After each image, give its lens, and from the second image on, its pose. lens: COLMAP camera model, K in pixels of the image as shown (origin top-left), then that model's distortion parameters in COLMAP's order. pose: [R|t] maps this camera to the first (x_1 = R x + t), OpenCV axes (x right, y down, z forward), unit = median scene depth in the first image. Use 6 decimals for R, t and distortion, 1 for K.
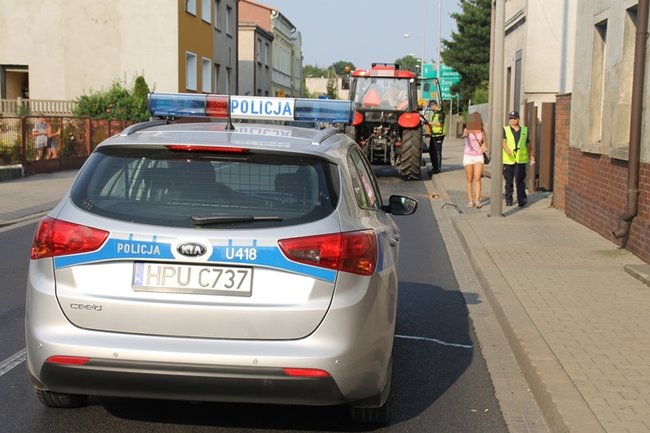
lens RADIAL K [[1144.1, 0, 322.9], [0, 1144.1, 213.9], [0, 0, 1]] dist [0.209722, 0.000000]
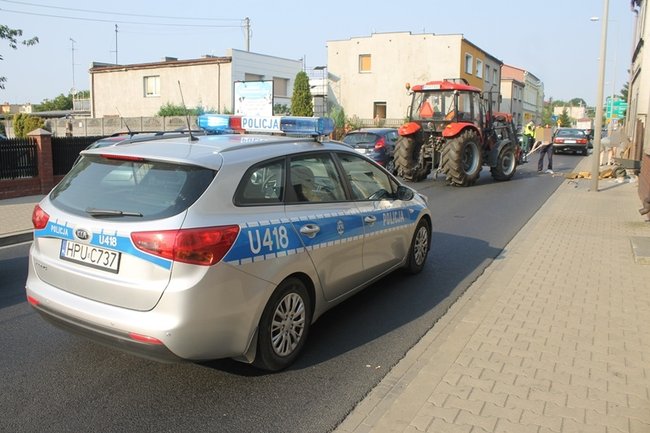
lens RADIAL K [[546.6, 0, 321.6], [0, 546.6, 215.8], [0, 0, 1]] dist [-0.125693, 0.079486]
pose [[0.906703, 0.065167, -0.416705, 0.390102], [-0.031853, 0.995750, 0.086414, -0.052038], [0.420566, -0.065078, 0.904925, 0.549488]]
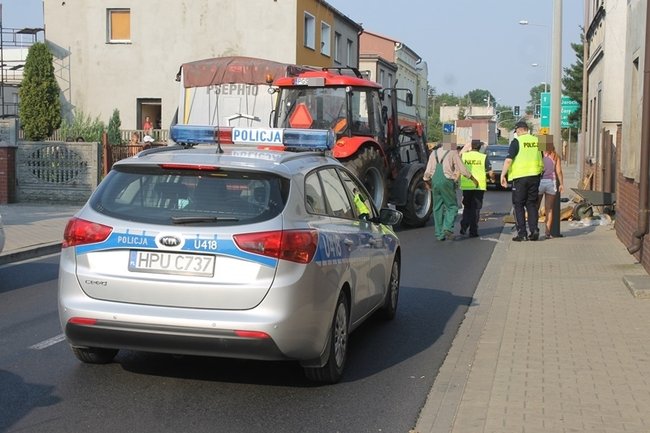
lens RADIAL K [[1143.0, 0, 323.5], [0, 1143.0, 213.4], [0, 0, 1]] dist [0.021330, 0.000000]
pose [[0.992251, 0.008348, -0.123967, 0.227869], [-0.011362, 0.999656, -0.023619, 0.027743], [0.123727, 0.024845, 0.992005, -0.306783]]
